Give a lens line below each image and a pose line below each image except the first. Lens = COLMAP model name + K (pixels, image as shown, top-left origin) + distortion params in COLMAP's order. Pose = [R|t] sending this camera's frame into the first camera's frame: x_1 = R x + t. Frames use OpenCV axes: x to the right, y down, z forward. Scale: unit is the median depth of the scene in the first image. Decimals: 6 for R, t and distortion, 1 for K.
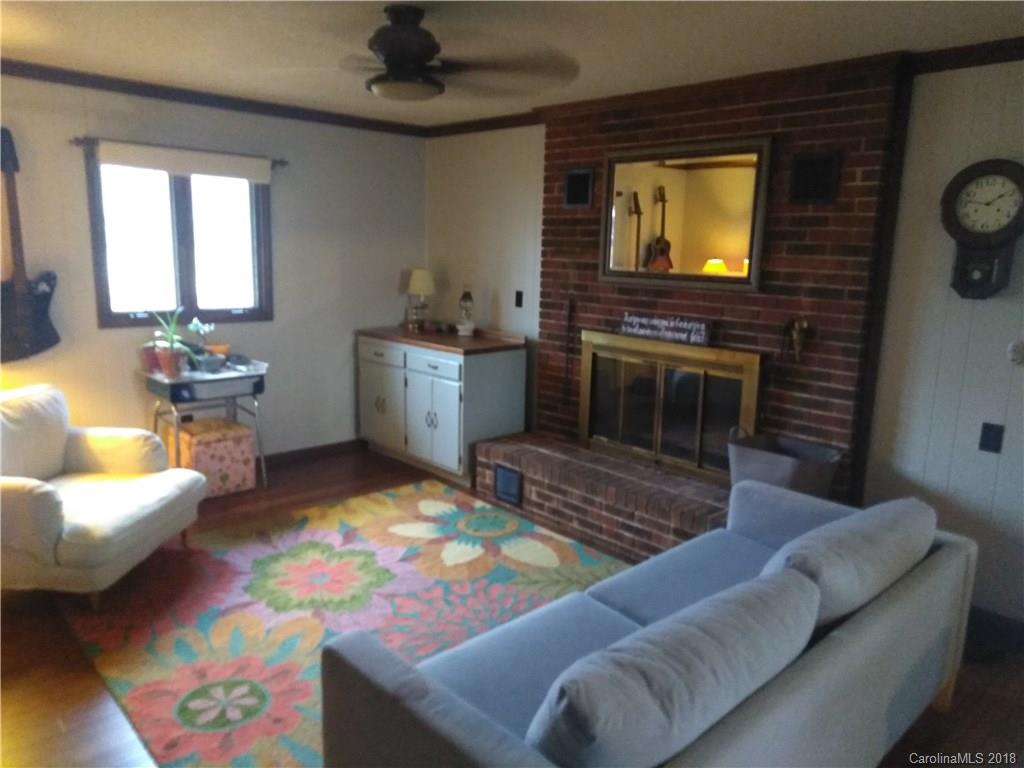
lens RADIAL K [[743.4, 0, 506.8], [0, 743.4, 385.5], [0, 0, 1]] dist [0.005565, -0.004222]
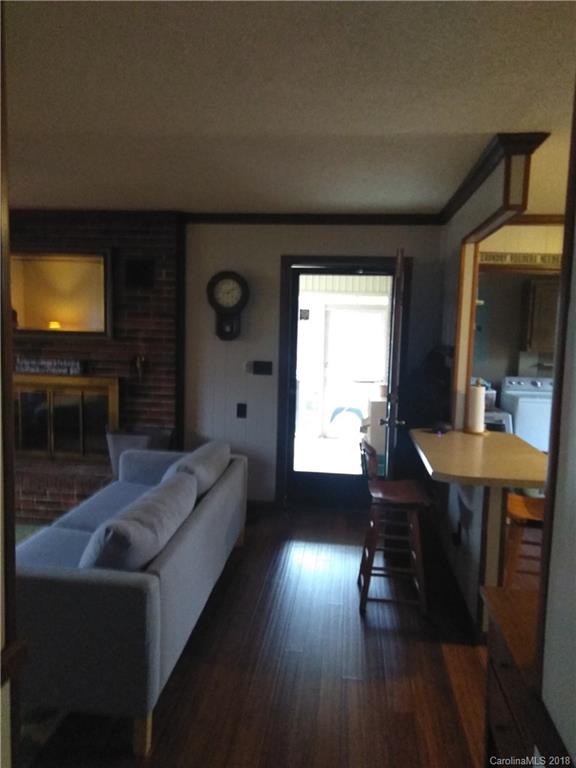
lens RADIAL K [[557.5, 0, 289.3], [0, 557.5, 384.1], [0, 0, 1]] dist [0.005565, -0.004222]
pose [[0.746174, -0.064391, 0.662629, -0.196755], [0.111630, 0.993321, -0.029178, 0.050054], [-0.656325, 0.095741, 0.748379, -0.166787]]
